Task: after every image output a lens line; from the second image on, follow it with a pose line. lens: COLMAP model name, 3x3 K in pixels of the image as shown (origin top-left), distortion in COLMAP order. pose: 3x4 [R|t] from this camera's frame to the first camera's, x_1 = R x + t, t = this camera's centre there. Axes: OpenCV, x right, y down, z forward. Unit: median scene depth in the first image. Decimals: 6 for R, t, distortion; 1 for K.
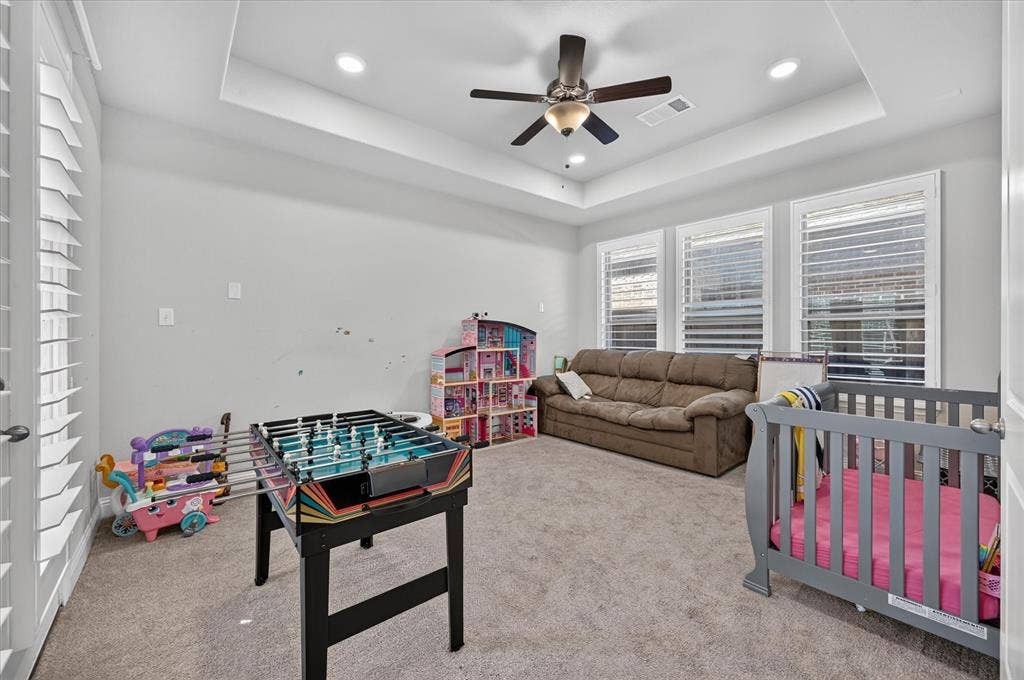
lens RADIAL K [[403.2, 0, 512.0], [0, 403.2, 340.0], [0, 0, 1]] dist [-0.000277, -0.000082]
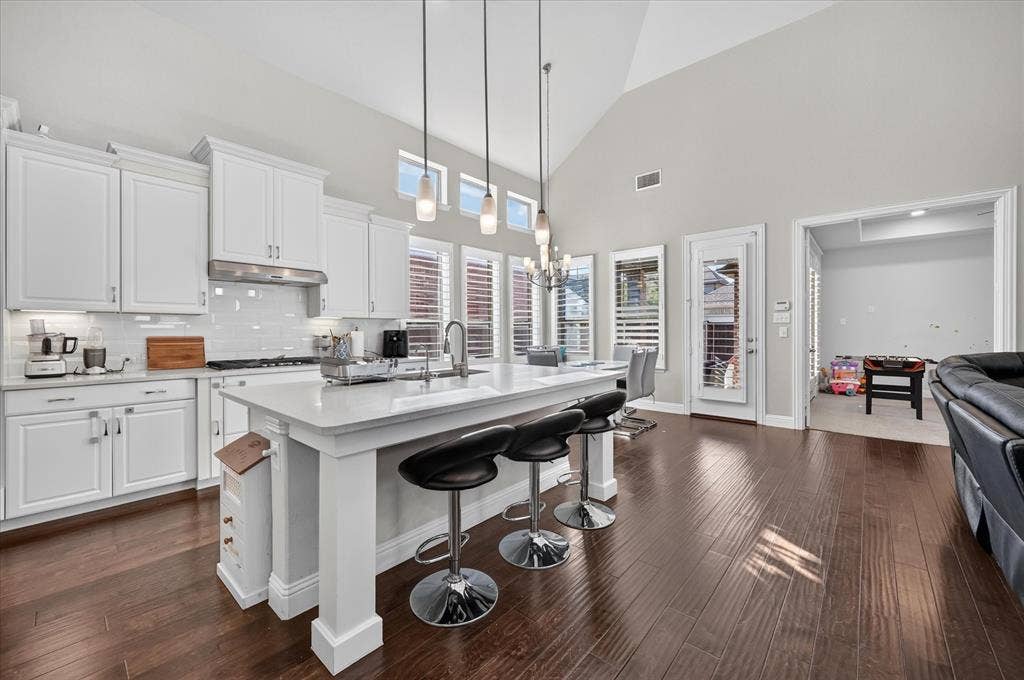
lens RADIAL K [[403.2, 0, 512.0], [0, 403.2, 340.0], [0, 0, 1]] dist [-0.000277, -0.000082]
pose [[0.155906, 0.013615, -0.987678, 1.837568], [0.002823, 0.999895, 0.014229, 0.017158], [0.987768, -0.005006, 0.155851, -2.019228]]
